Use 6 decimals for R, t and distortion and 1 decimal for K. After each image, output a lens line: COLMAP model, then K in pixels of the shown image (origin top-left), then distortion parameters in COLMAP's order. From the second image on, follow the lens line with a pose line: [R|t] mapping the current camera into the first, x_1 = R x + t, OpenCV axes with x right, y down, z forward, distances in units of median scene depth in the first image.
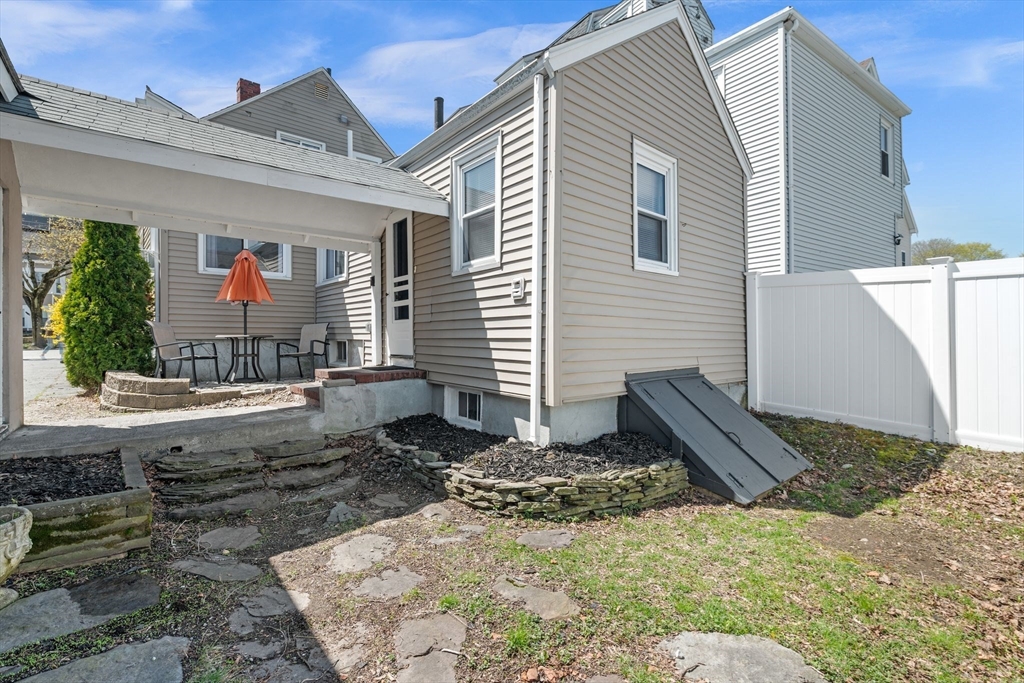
lens RADIAL K [[459.0, 0, 512.2], [0, 459.0, 340.1], [0, 0, 1]] dist [-0.009869, 0.000004]
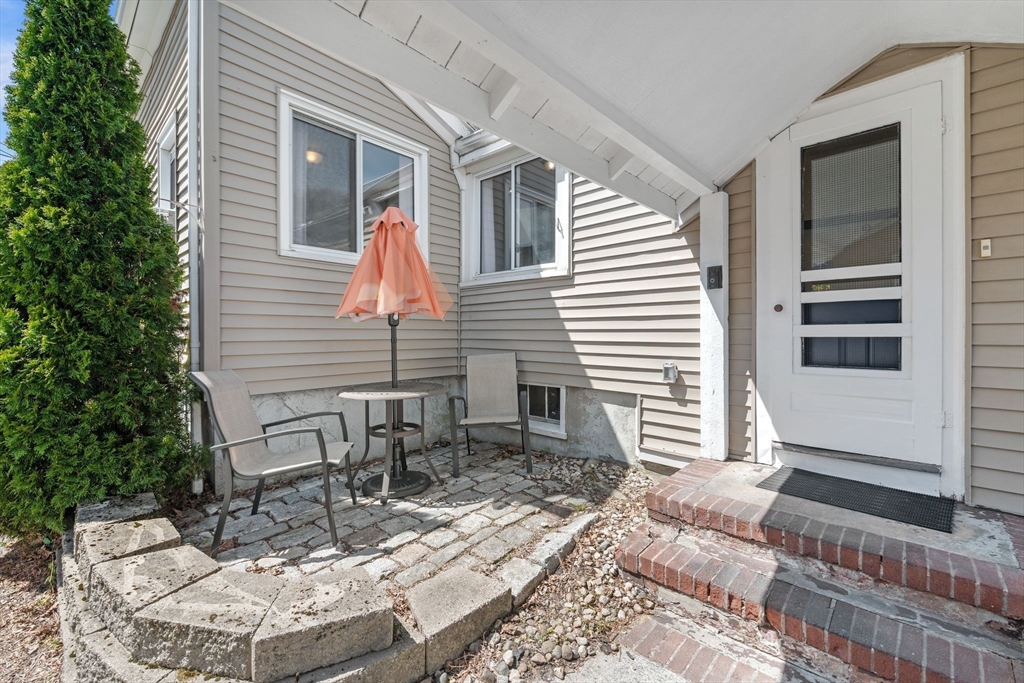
lens RADIAL K [[415.5, 0, 512.0], [0, 415.5, 341.5], [0, 0, 1]] dist [-0.010736, -0.000198]
pose [[0.994661, 0.000876, 0.103197, -0.560833], [-0.002129, 0.999925, 0.012036, -0.070409], [-0.103178, -0.012191, 0.994588, 0.620582]]
